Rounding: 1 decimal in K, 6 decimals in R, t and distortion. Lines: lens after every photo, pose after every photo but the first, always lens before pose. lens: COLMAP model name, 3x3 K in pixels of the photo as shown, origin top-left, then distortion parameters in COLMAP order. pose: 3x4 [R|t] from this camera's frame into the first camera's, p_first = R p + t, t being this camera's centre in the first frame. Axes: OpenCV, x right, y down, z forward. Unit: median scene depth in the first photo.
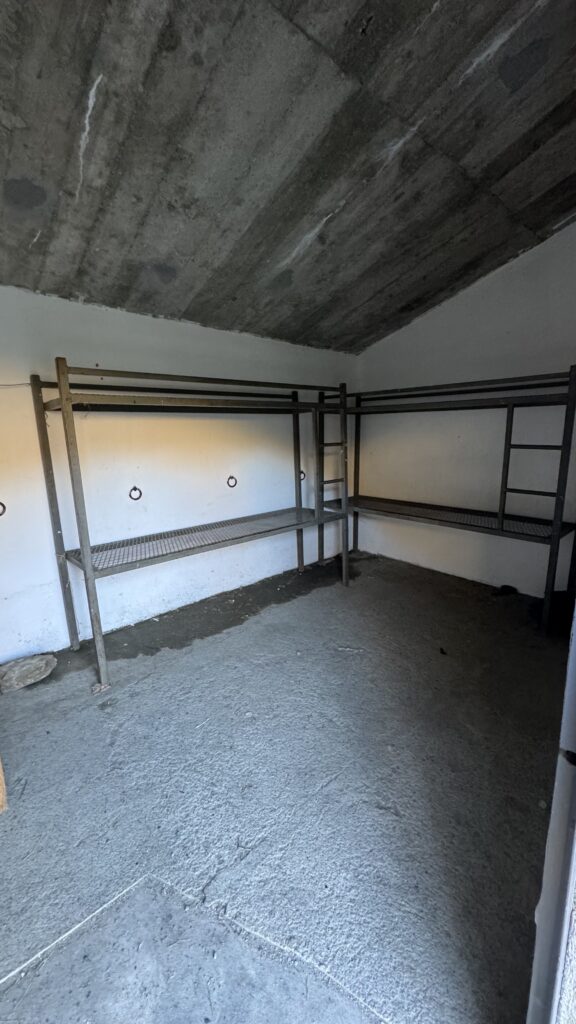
lens RADIAL K [[406.1, 0, 286.6], [0, 406.1, 511.9], [0, 0, 1]] dist [-0.002845, 0.000107]
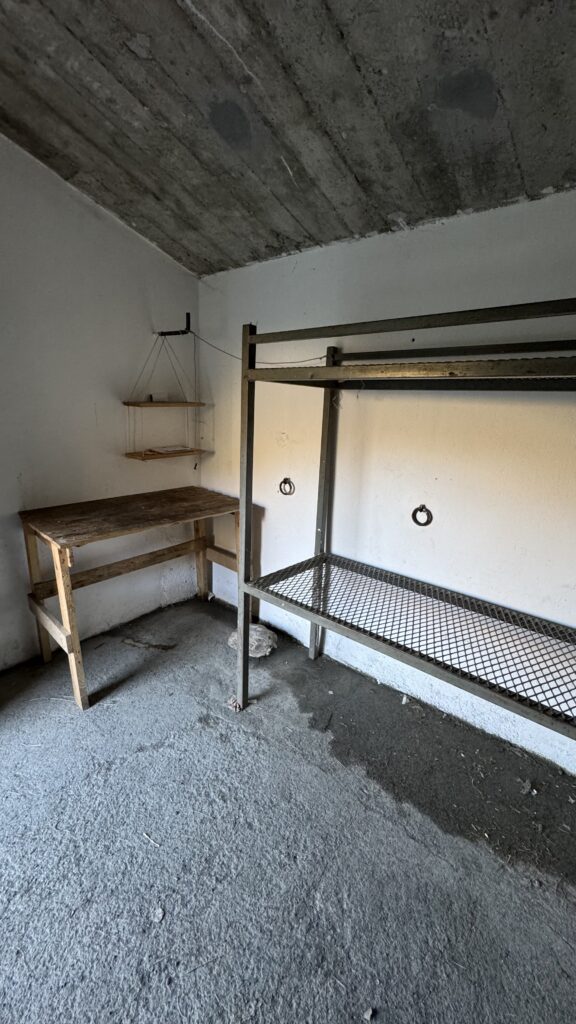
lens RADIAL K [[406.1, 0, 286.7], [0, 406.1, 511.6], [0, 0, 1]] dist [-0.002845, 0.000107]
pose [[0.121235, 0.284974, -0.950837, 0.246973], [-0.225775, 0.940712, 0.253153, -0.187004], [0.966606, 0.183984, 0.178388, 0.742699]]
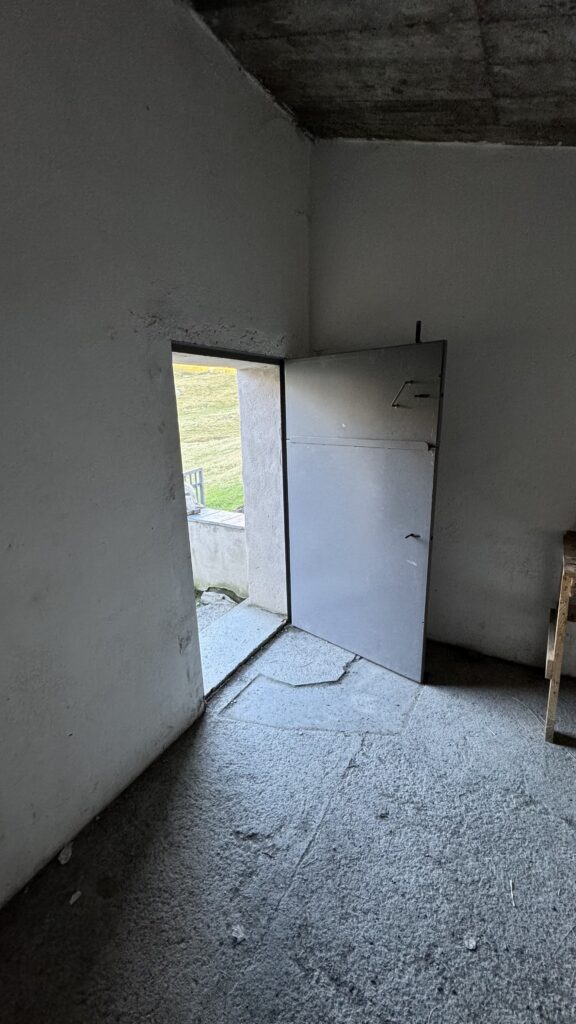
lens RADIAL K [[406.1, 0, 287.5], [0, 406.1, 509.7], [0, 0, 1]] dist [-0.002845, 0.000107]
pose [[-0.952586, 0.122132, -0.278683, 0.191282], [-0.006206, 0.907917, 0.419105, -0.249324], [0.304207, 0.400963, -0.864110, 0.903699]]
